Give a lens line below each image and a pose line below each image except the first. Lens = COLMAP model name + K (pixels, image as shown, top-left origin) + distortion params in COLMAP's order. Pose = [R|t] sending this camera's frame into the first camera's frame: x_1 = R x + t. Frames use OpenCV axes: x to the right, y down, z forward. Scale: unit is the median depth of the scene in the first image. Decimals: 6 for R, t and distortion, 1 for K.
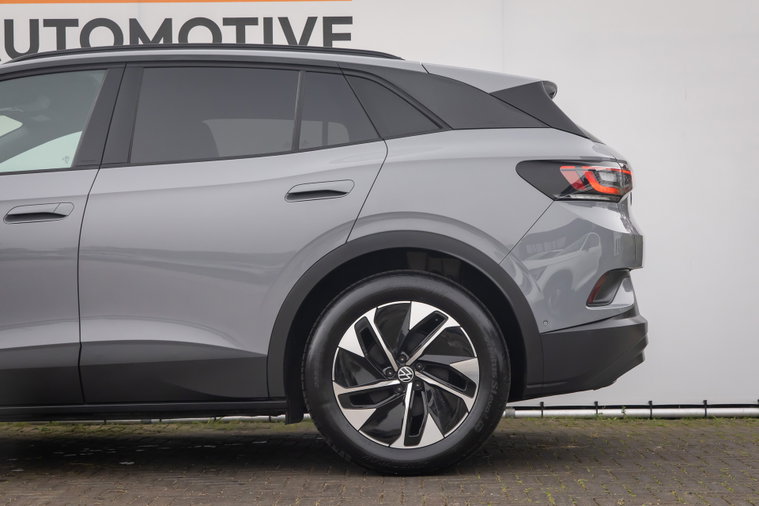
lens RADIAL K [[1479.5, 0, 379.6], [0, 1479.5, 253.5], [0, 0, 1]] dist [0.020461, 0.000000]
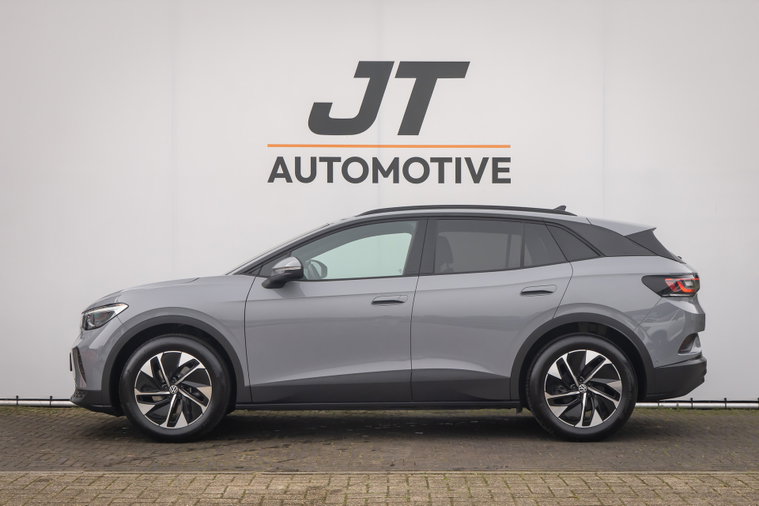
lens RADIAL K [[1368.7, 0, 379.2], [0, 1368.7, 252.9], [0, 0, 1]] dist [0.001320, 0.000000]
pose [[0.999904, 0.013413, 0.003385, -0.243855], [-0.013450, 0.999848, 0.011086, -0.104690], [-0.003236, -0.011130, 0.999933, -0.728180]]
